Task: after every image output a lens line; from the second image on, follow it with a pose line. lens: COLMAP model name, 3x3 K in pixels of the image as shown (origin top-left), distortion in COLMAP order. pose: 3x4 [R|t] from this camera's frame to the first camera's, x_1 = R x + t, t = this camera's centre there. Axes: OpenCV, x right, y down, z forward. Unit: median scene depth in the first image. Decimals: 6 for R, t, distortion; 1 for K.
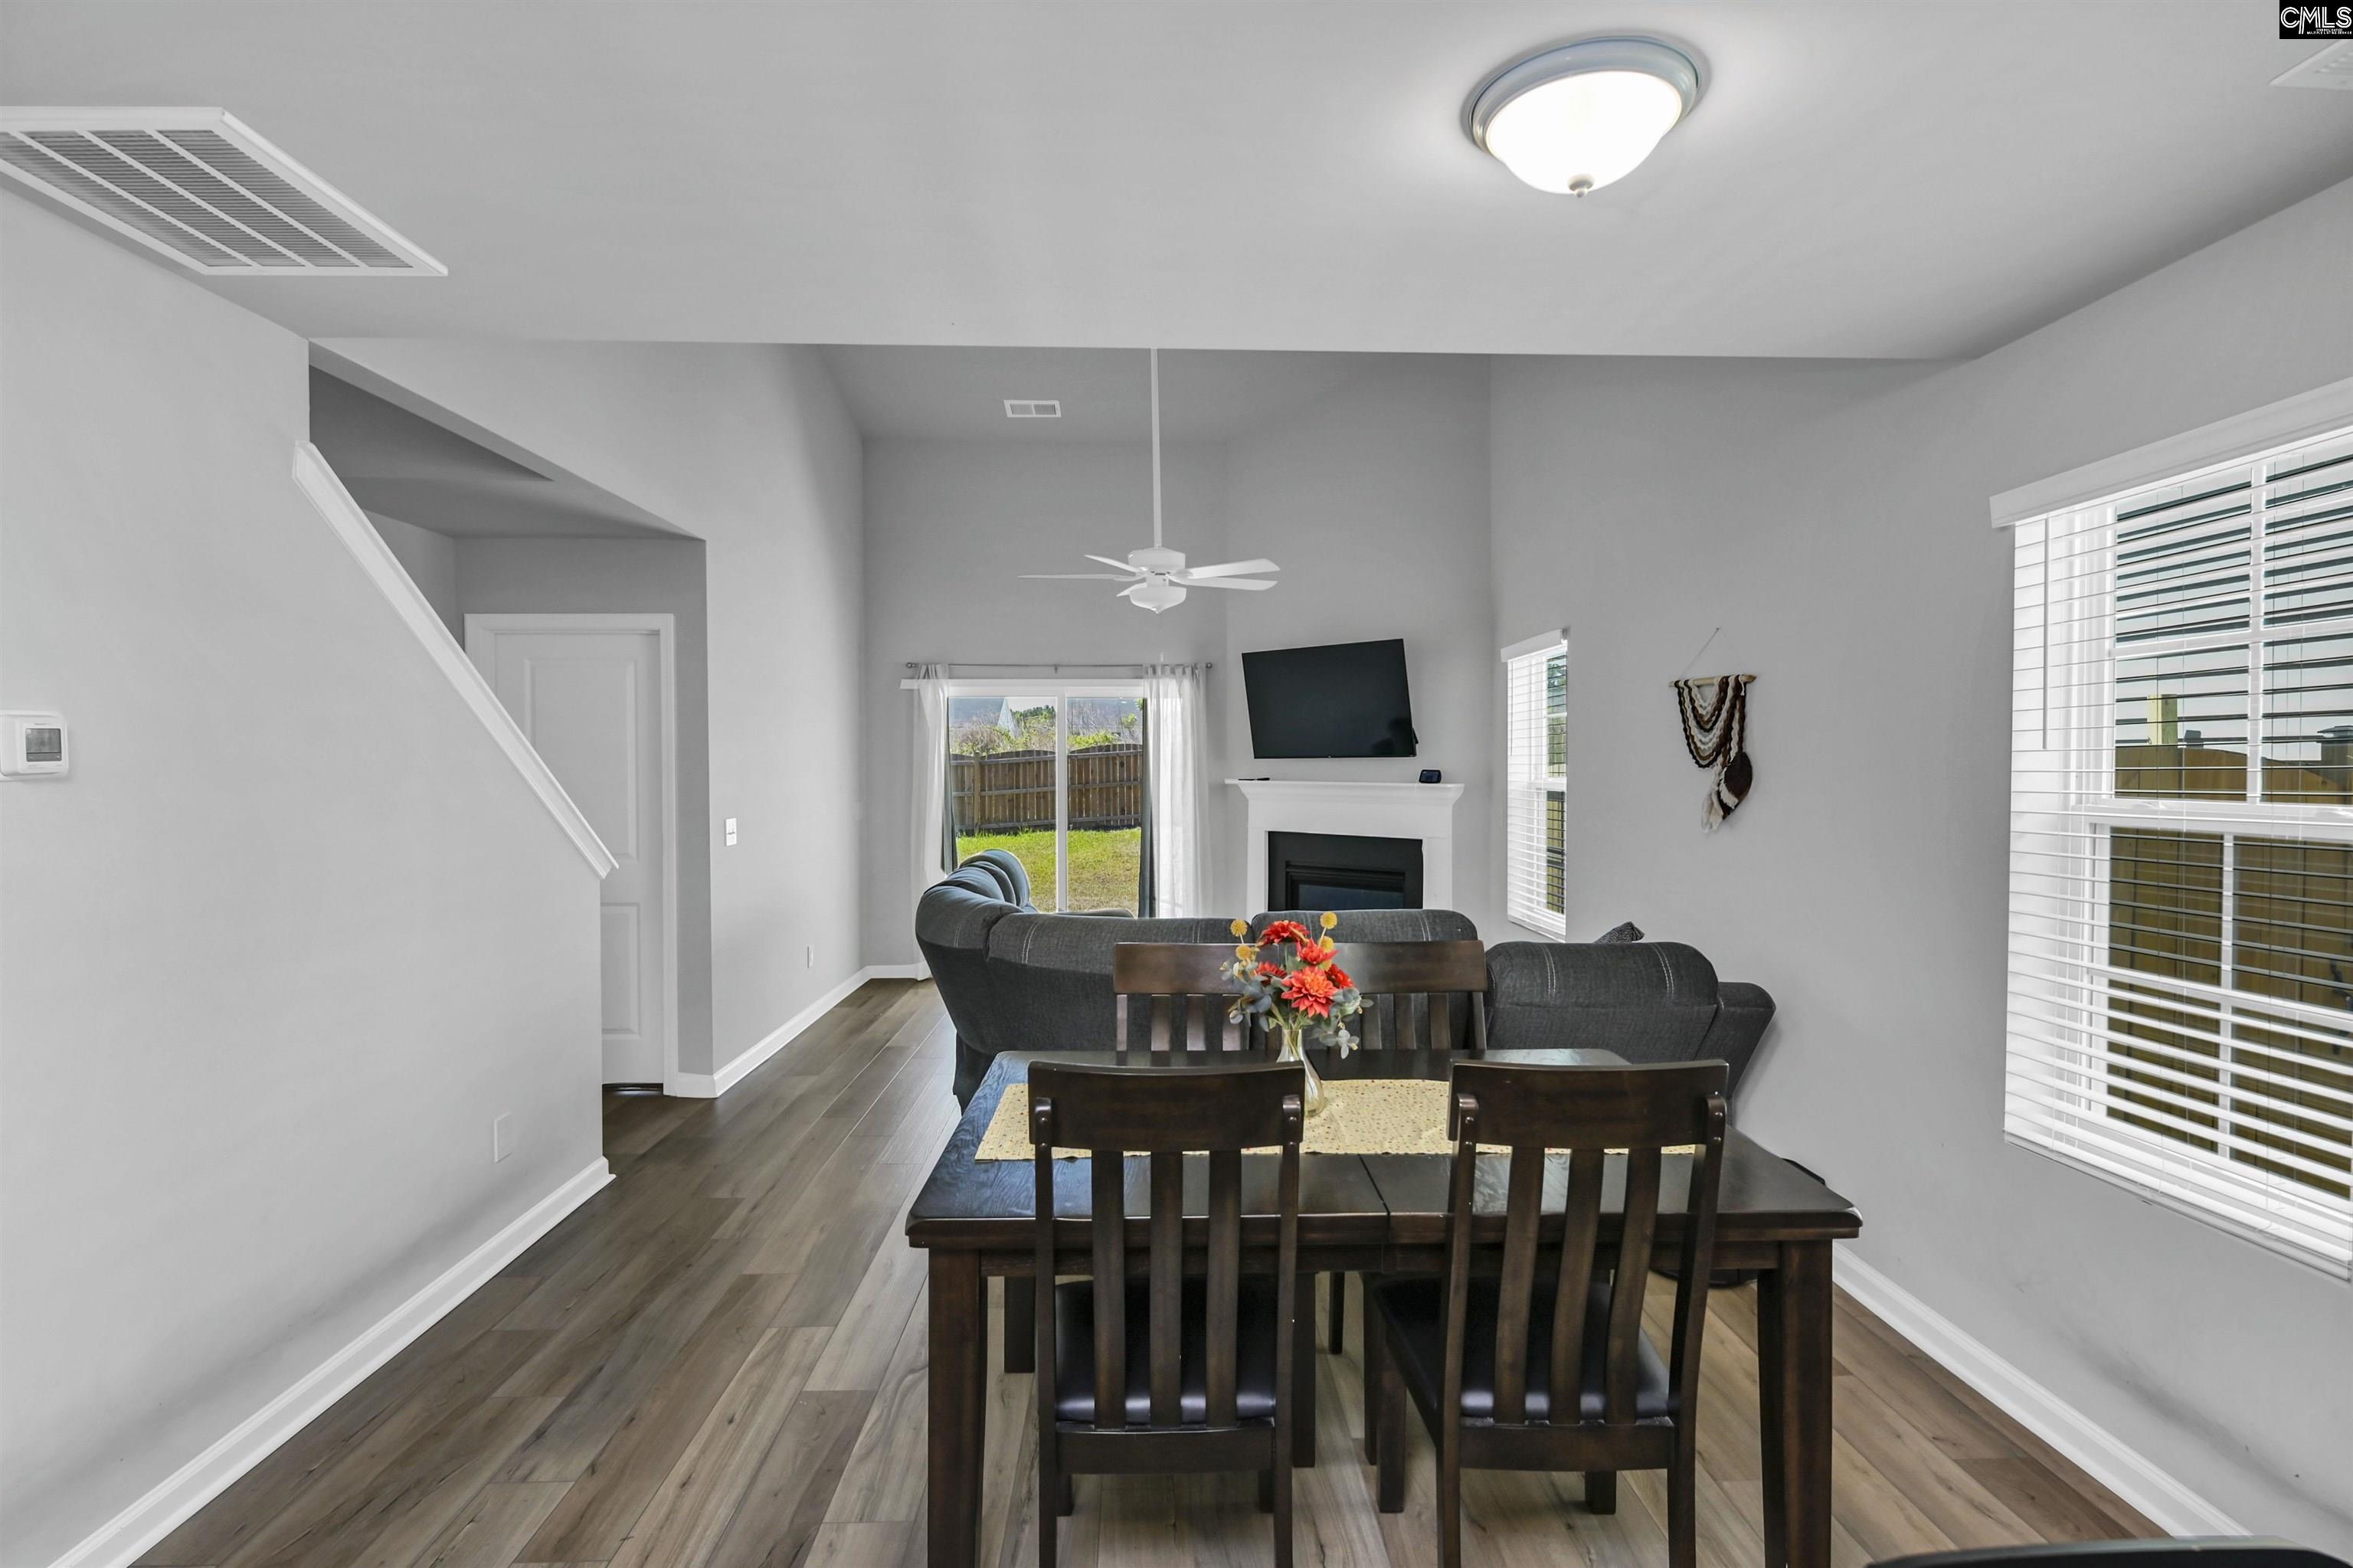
lens RADIAL K [[1118.1, 0, 1164.7], [0, 1118.1, 798.2], [0, 0, 1]] dist [0.005122, -0.000232]
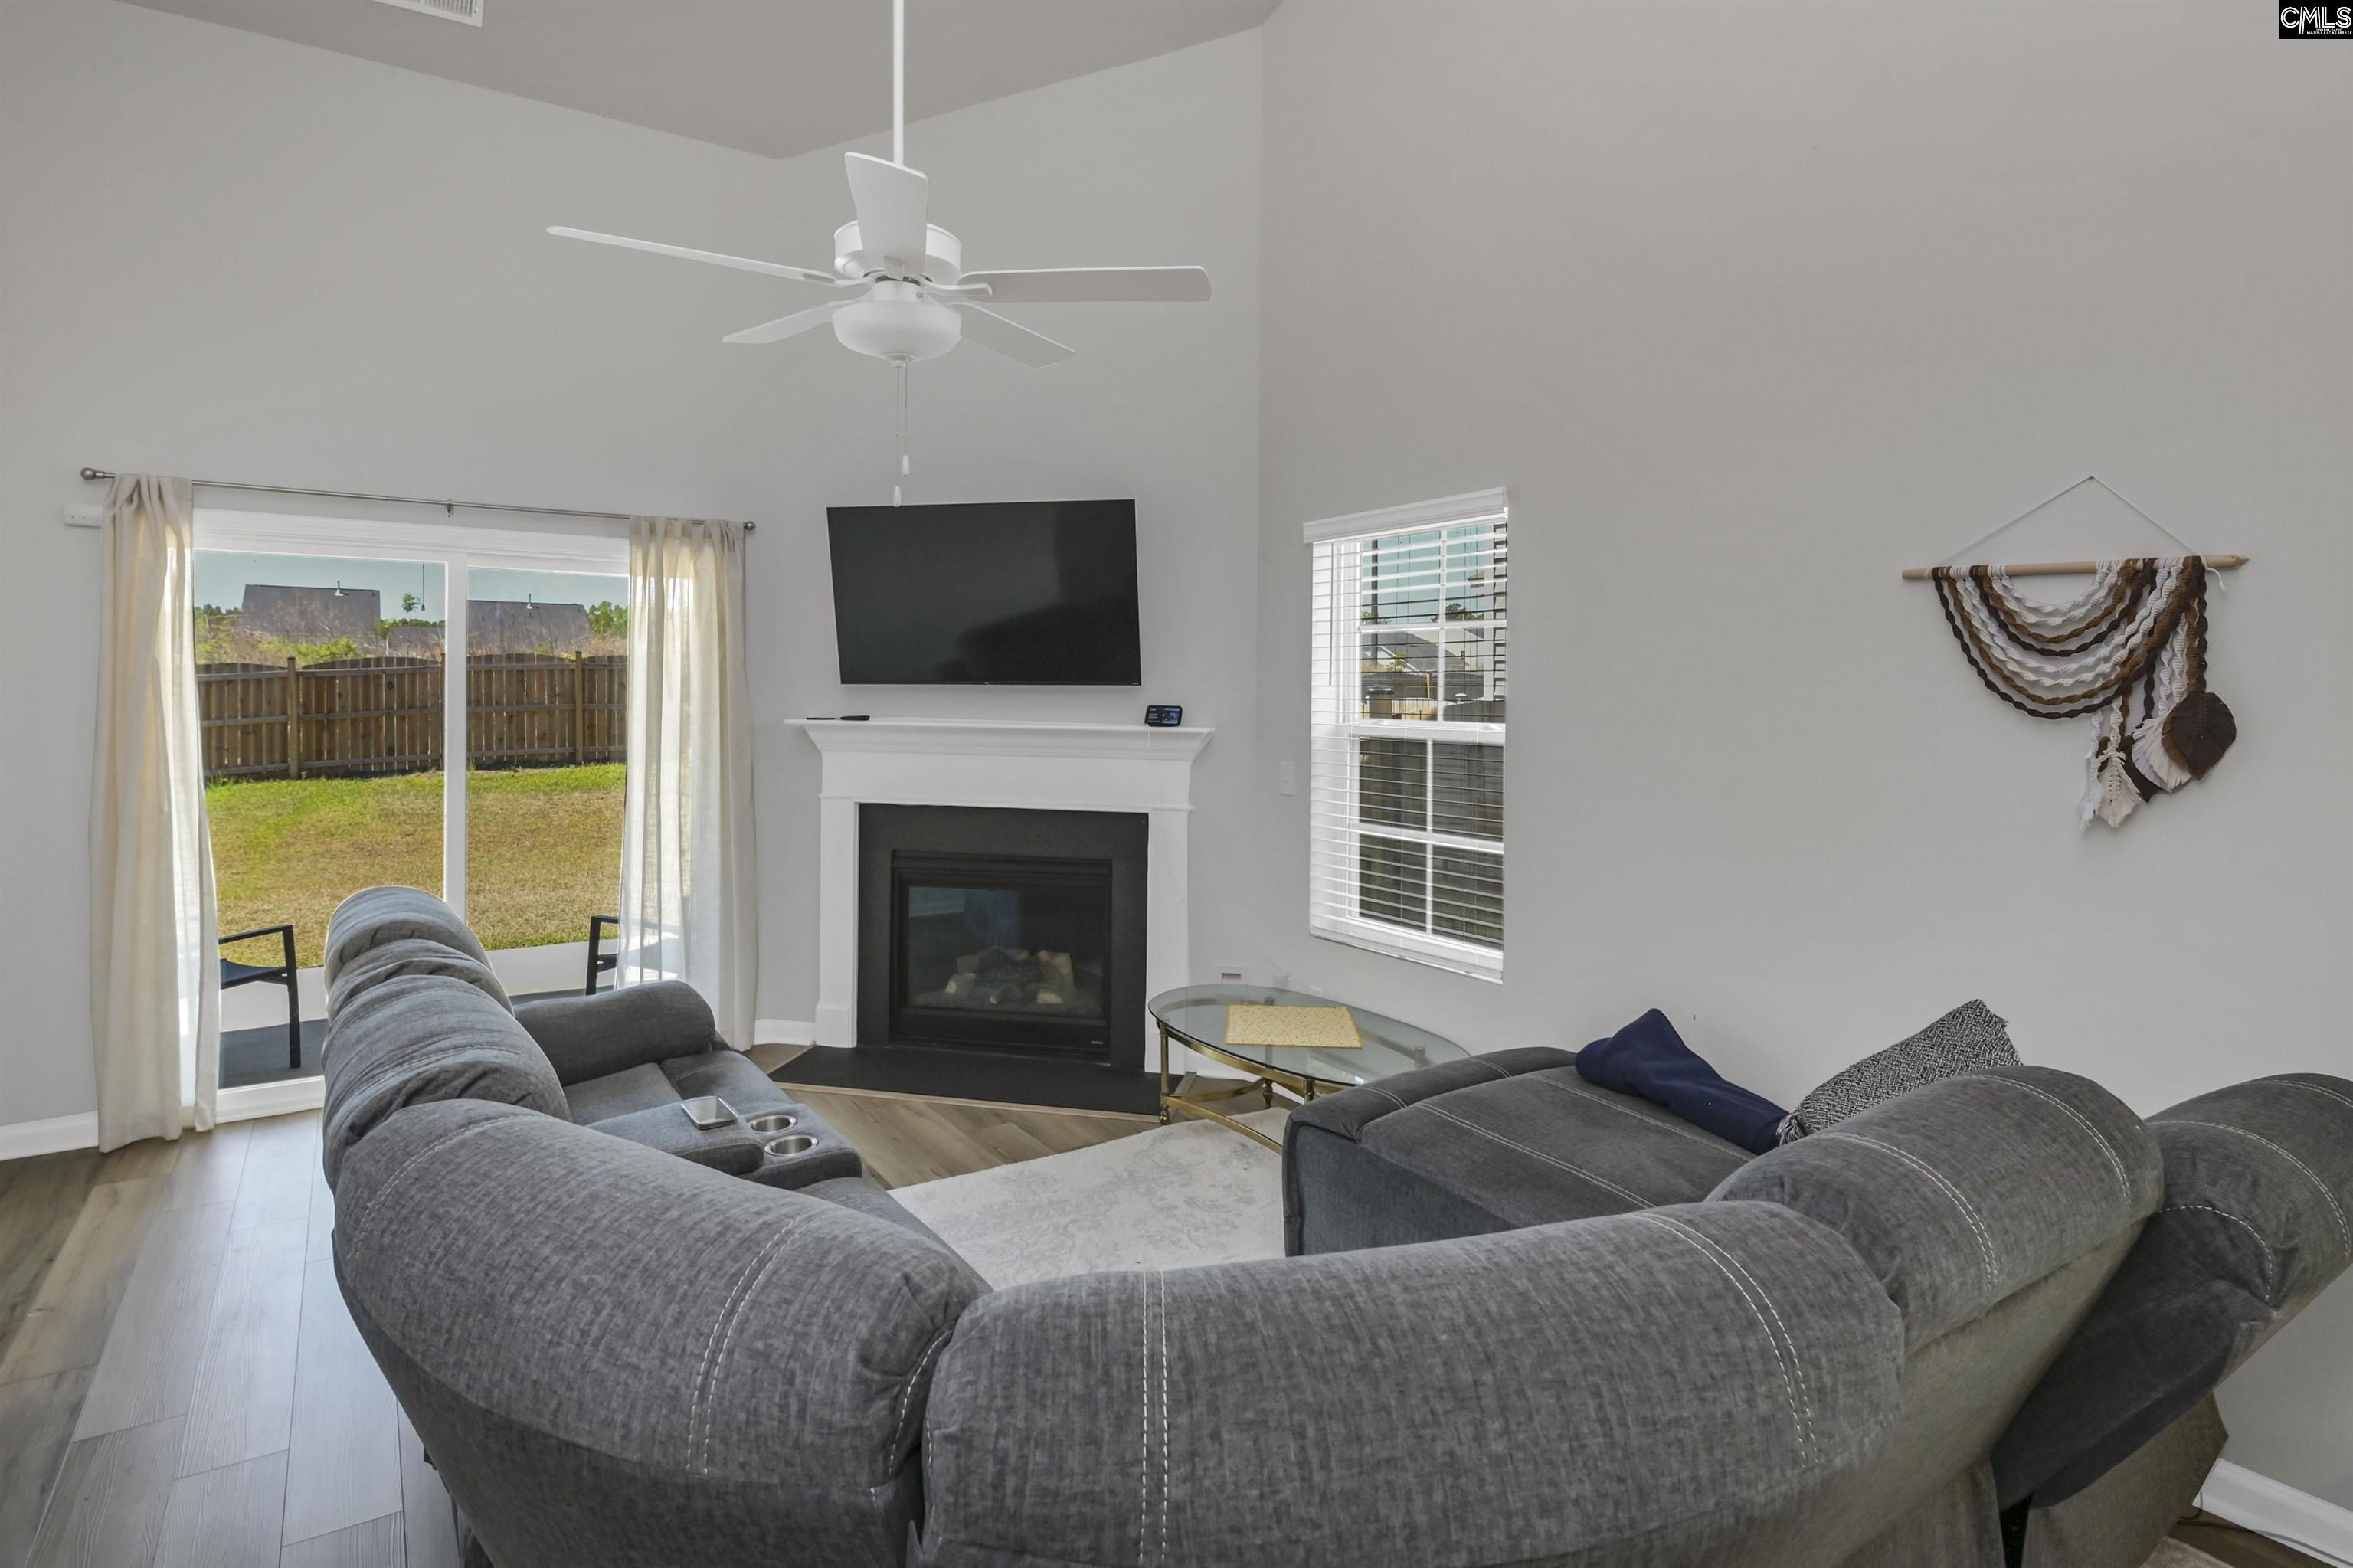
lens RADIAL K [[1190.7, 0, 1137.2], [0, 1190.7, 693.0], [0, 0, 1]] dist [0.001672, -0.005356]
pose [[0.850970, 0.002855, 0.525206, -0.140086], [0.009876, 0.999721, -0.021437, -0.018146], [-0.525121, 0.023430, 0.850705, 0.420996]]
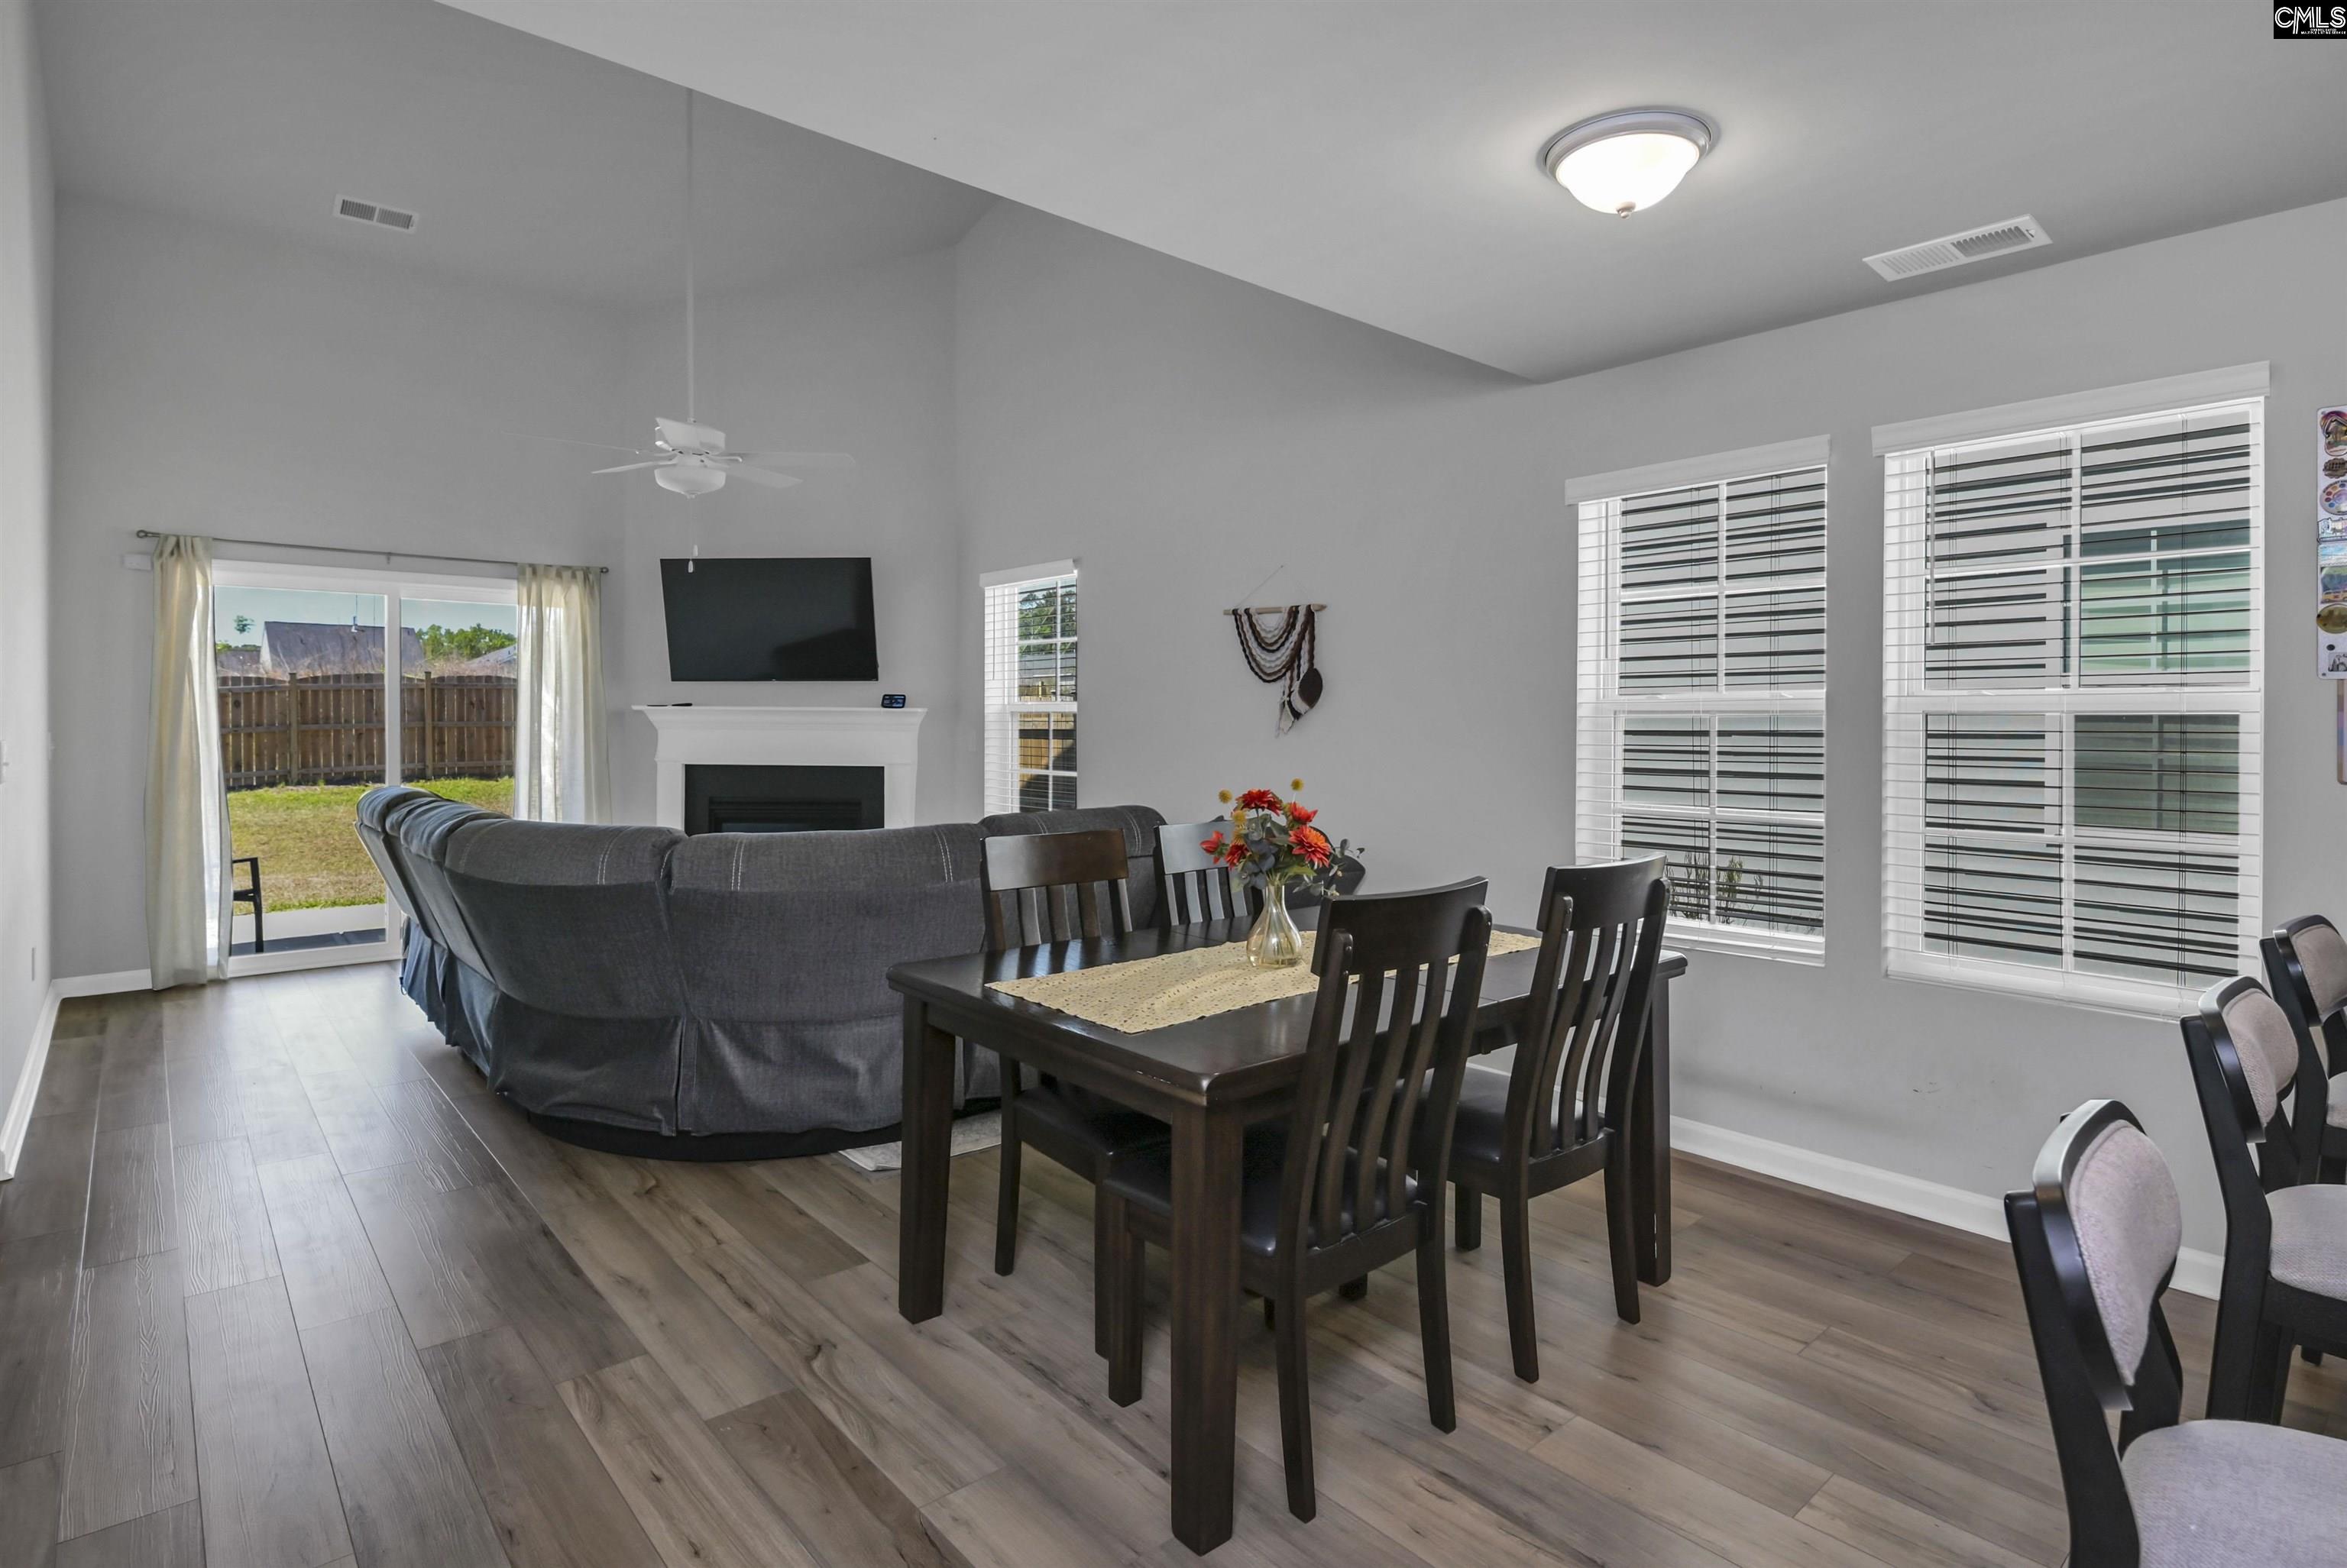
lens RADIAL K [[1187.4, 0, 1123.6], [0, 1187.4, 727.9], [0, 0, 1]] dist [0.001672, -0.005356]
pose [[0.792156, -0.001398, 0.610317, -0.237013], [0.012726, 0.999818, -0.014226, 0.021614], [-0.610186, 0.019036, 0.792030, 0.057262]]
